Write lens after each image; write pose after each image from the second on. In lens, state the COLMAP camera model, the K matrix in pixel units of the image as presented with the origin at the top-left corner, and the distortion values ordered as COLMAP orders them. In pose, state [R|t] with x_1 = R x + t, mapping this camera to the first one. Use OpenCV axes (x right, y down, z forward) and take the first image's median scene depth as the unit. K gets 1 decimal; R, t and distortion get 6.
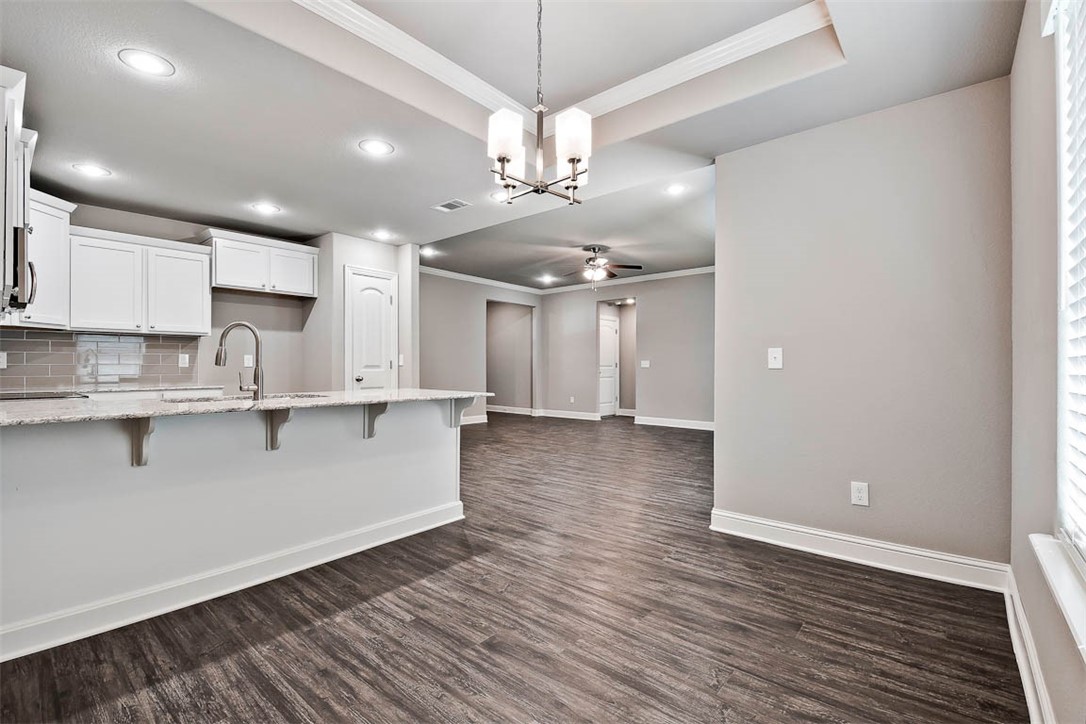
lens RADIAL K [[484.7, 0, 556.2], [0, 484.7, 349.6], [0, 0, 1]] dist [-0.003933, -0.009590]
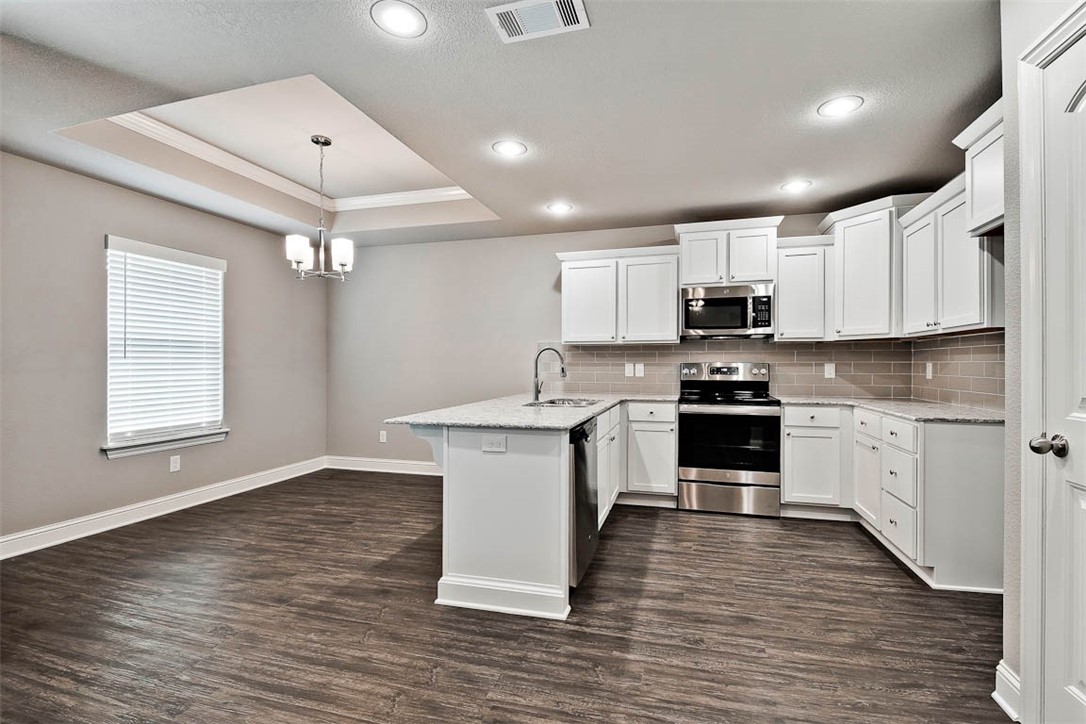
lens RADIAL K [[484.7, 0, 560.0], [0, 484.7, 366.8], [0, 0, 1]] dist [-0.003933, -0.009590]
pose [[-0.919187, 0.005597, -0.393782, -0.091770], [0.016489, 0.999569, -0.024283, 0.030919], [0.393477, -0.028814, -0.918883, 1.898274]]
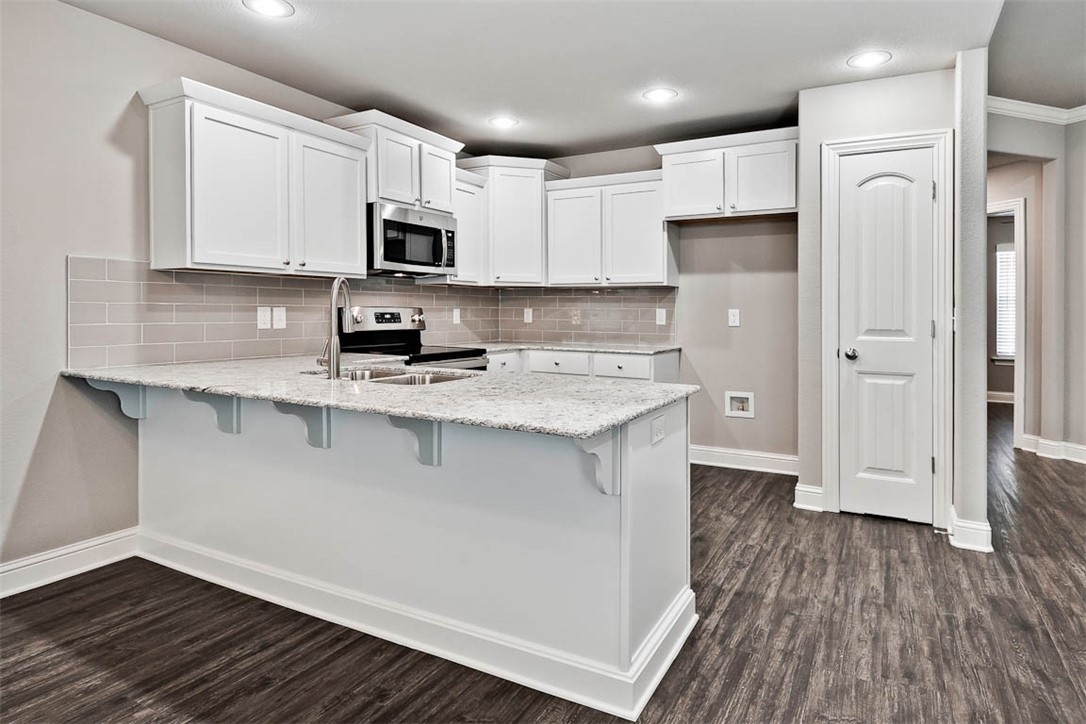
lens RADIAL K [[633.9, 0, 557.6], [0, 633.9, 321.4], [0, 0, 1]] dist [0.062122, -0.002147]
pose [[0.183610, 0.022250, -0.982747, 0.359548], [0.024380, 0.999333, 0.027181, -0.003406], [0.982697, -0.028950, 0.182946, 0.931394]]
